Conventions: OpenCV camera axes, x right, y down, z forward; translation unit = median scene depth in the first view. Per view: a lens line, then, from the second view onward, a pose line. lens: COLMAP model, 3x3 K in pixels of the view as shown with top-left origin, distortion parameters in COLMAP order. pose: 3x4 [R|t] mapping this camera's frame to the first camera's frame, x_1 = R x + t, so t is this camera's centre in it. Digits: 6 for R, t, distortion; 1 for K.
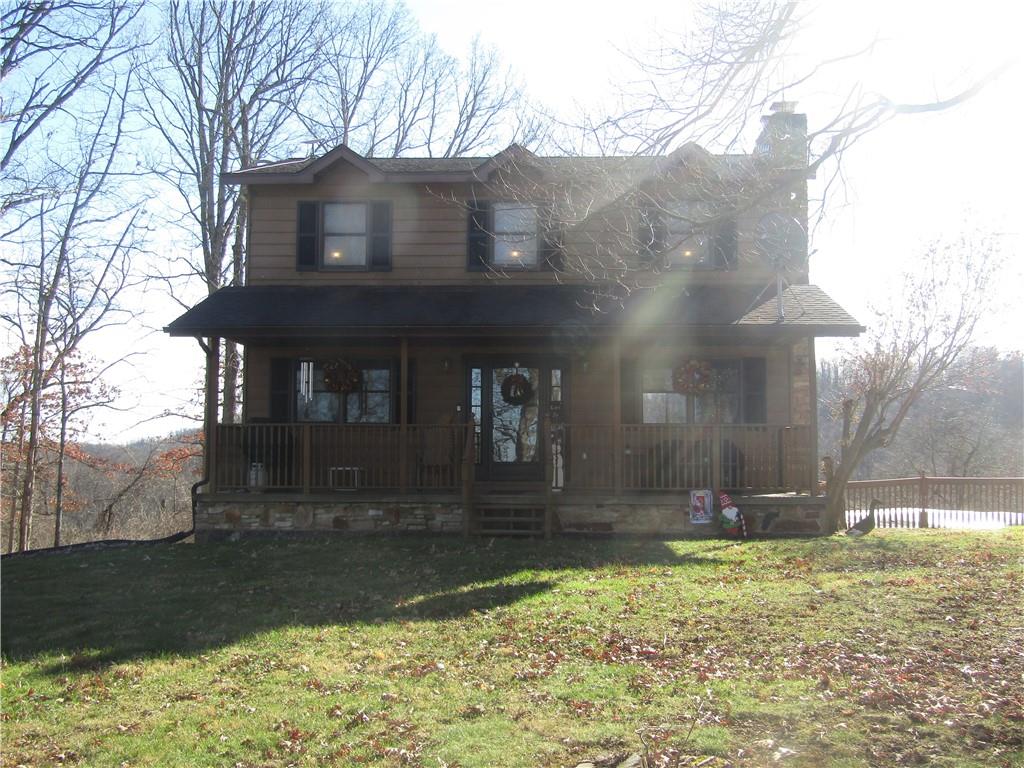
lens RADIAL K [[1116.7, 0, 511.8], [0, 1116.7, 382.3], [0, 0, 1]] dist [0.018258, 0.000000]
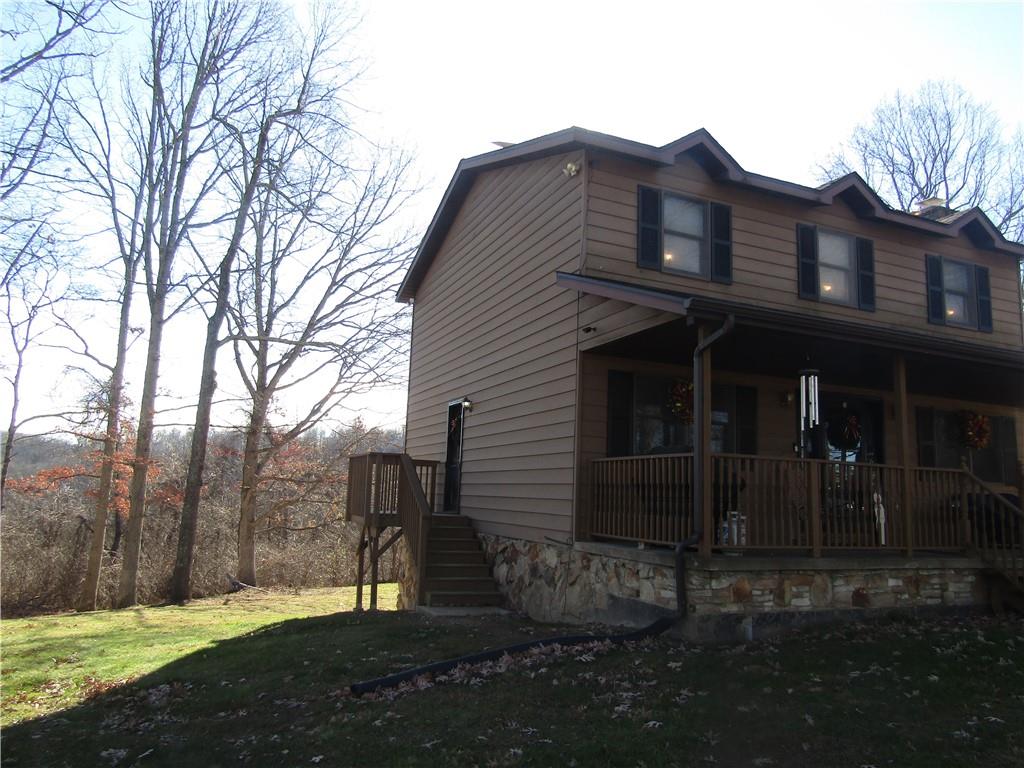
lens RADIAL K [[729.5, 0, 512.6], [0, 729.5, 387.3], [0, 0, 1]] dist [-0.014994, 0.000587]
pose [[0.895693, 0.093666, 0.434696, -0.575751], [-0.063586, 0.994496, -0.083271, 0.042341], [-0.440103, 0.046945, 0.896719, 0.664507]]
